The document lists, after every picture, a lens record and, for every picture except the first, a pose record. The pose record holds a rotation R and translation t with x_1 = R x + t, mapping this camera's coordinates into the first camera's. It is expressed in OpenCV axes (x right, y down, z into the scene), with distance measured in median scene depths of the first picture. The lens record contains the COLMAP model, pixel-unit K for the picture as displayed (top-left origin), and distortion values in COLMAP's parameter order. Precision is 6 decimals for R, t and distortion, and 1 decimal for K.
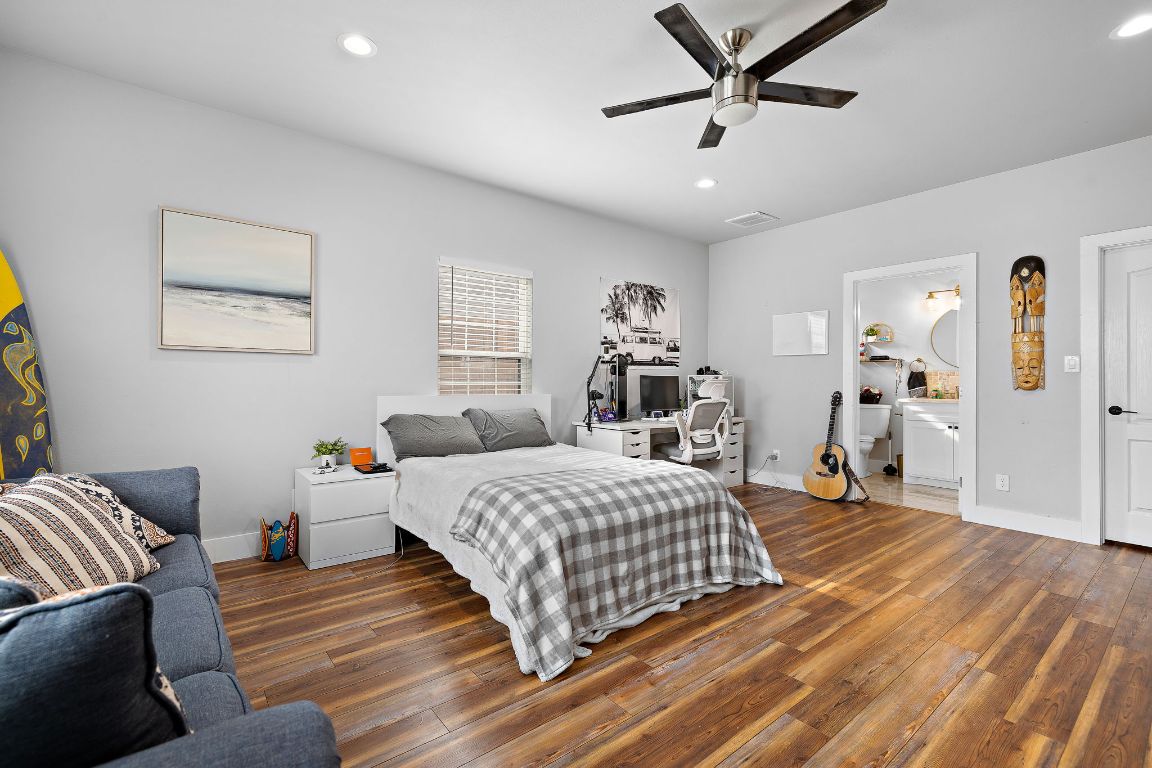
lens RADIAL K [[487.6, 0, 575.6], [0, 487.6, 378.0], [0, 0, 1]] dist [0.000110, -0.000306]
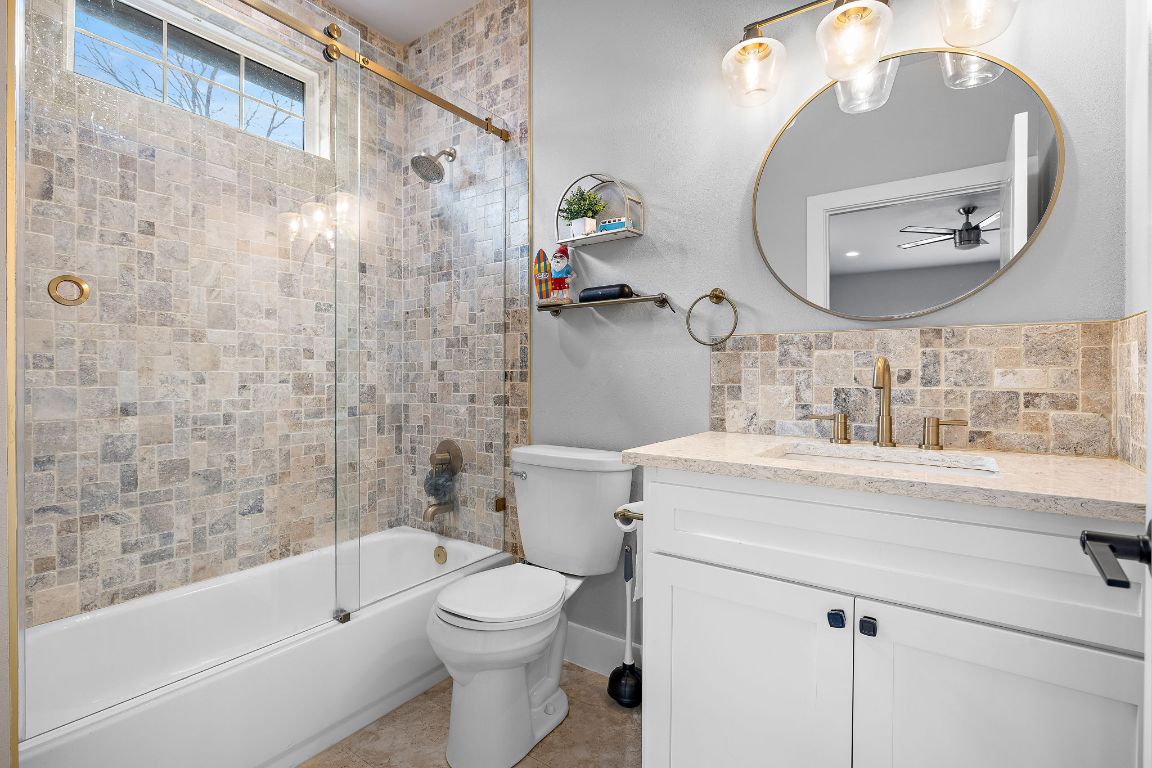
lens RADIAL K [[487.6, 0, 575.6], [0, 487.6, 378.0], [0, 0, 1]] dist [0.000110, -0.000306]
pose [[0.967331, -0.002996, 0.253498, 0.529990], [0.001544, 0.999981, 0.005927, 0.008804], [-0.253511, -0.005342, 0.967318, 0.716560]]
